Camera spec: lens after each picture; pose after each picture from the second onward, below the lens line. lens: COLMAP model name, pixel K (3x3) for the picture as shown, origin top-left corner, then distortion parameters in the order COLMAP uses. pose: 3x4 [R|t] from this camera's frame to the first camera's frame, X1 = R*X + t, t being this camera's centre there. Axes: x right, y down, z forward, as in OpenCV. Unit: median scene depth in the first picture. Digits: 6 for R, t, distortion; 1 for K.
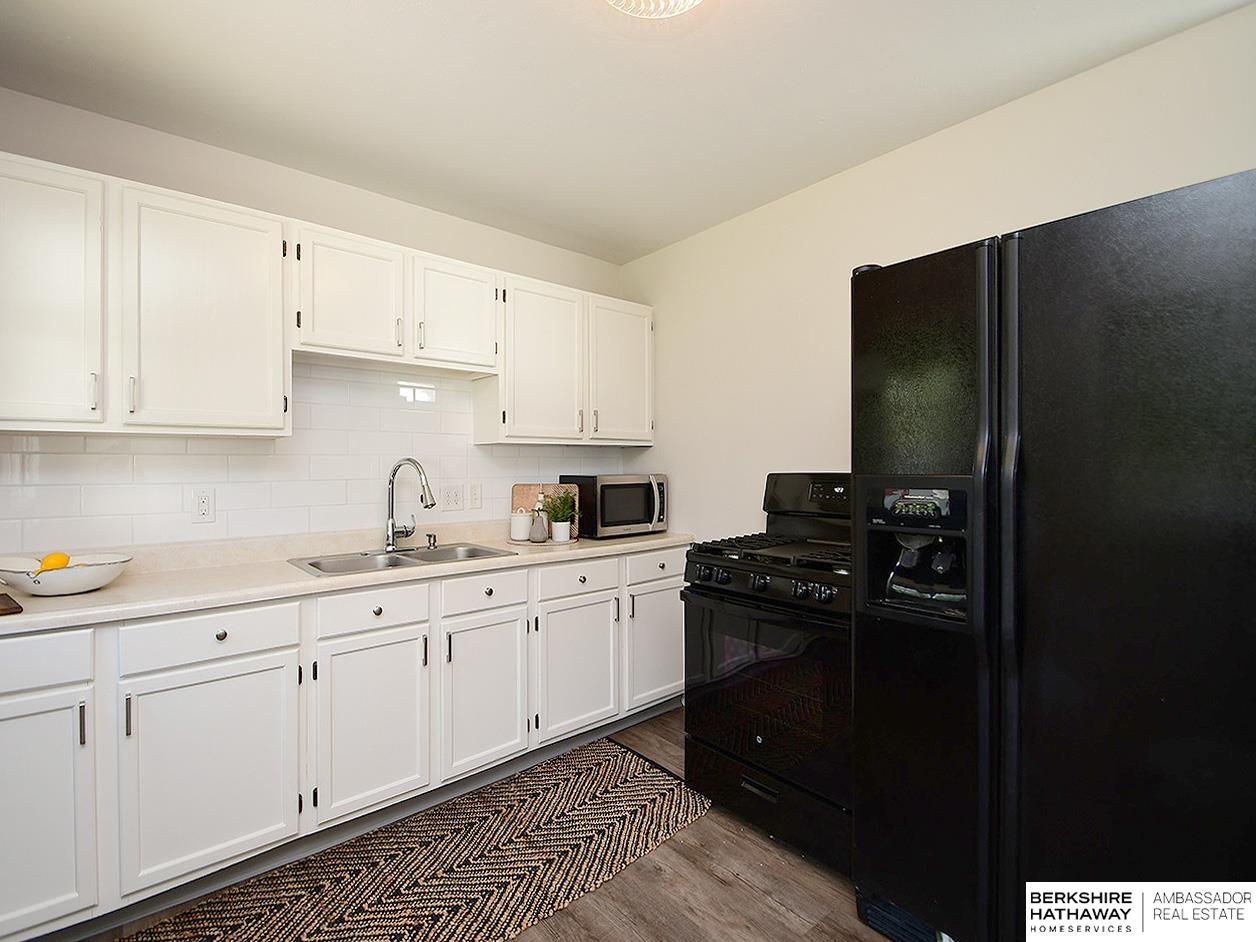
lens RADIAL K [[571.6, 0, 591.5], [0, 571.6, 463.6], [0, 0, 1]] dist [-0.009895, -0.000354]
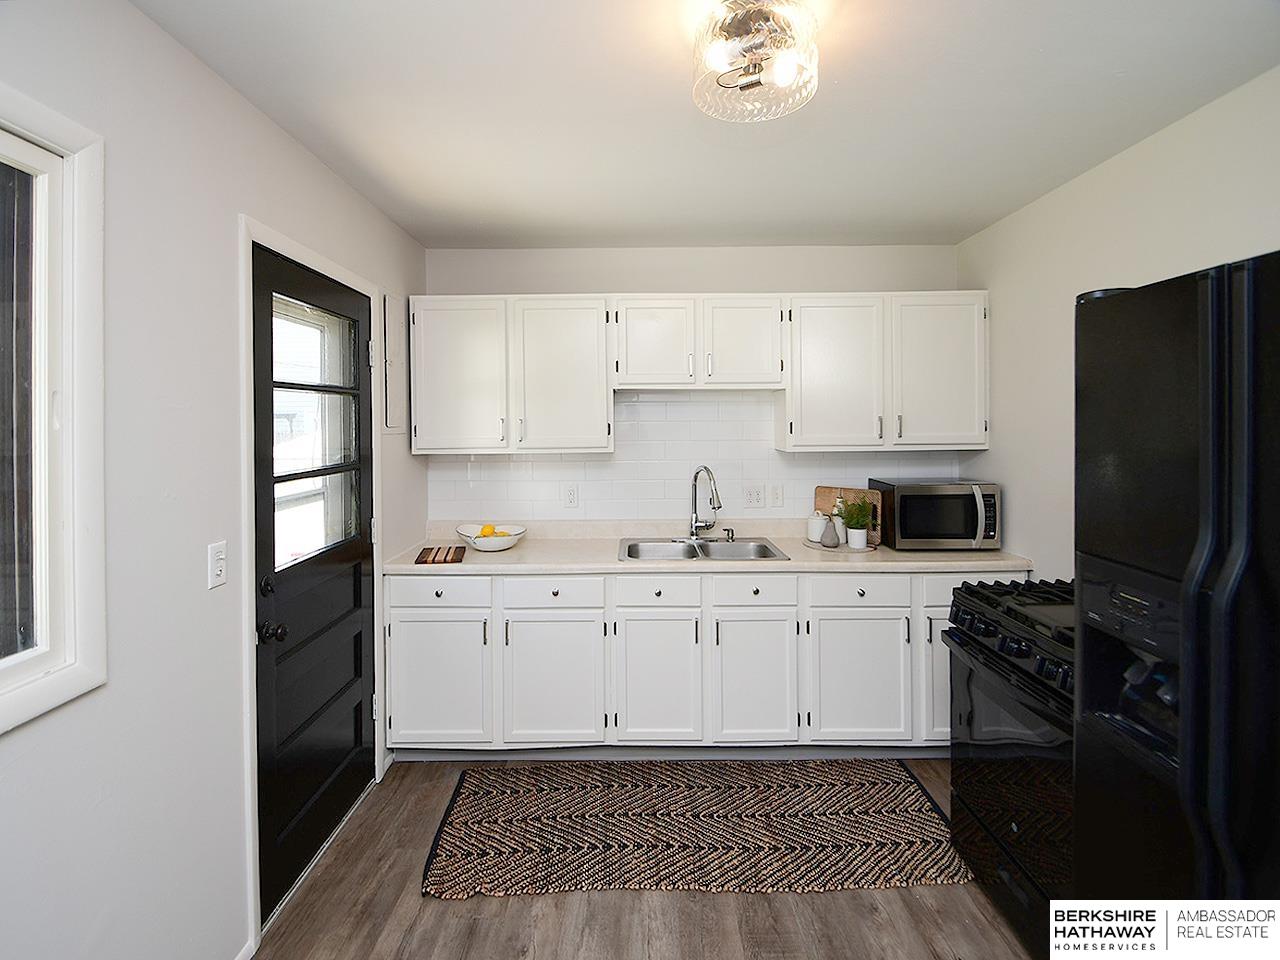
lens RADIAL K [[547.8, 0, 615.9], [0, 547.8, 428.6], [0, 0, 1]] dist [0.011279, -0.011327]
pose [[0.768628, 0.001266, -0.639694, 0.291994], [0.007029, 0.999921, 0.010424, -0.106548], [0.639657, -0.012508, 0.768559, -0.011732]]
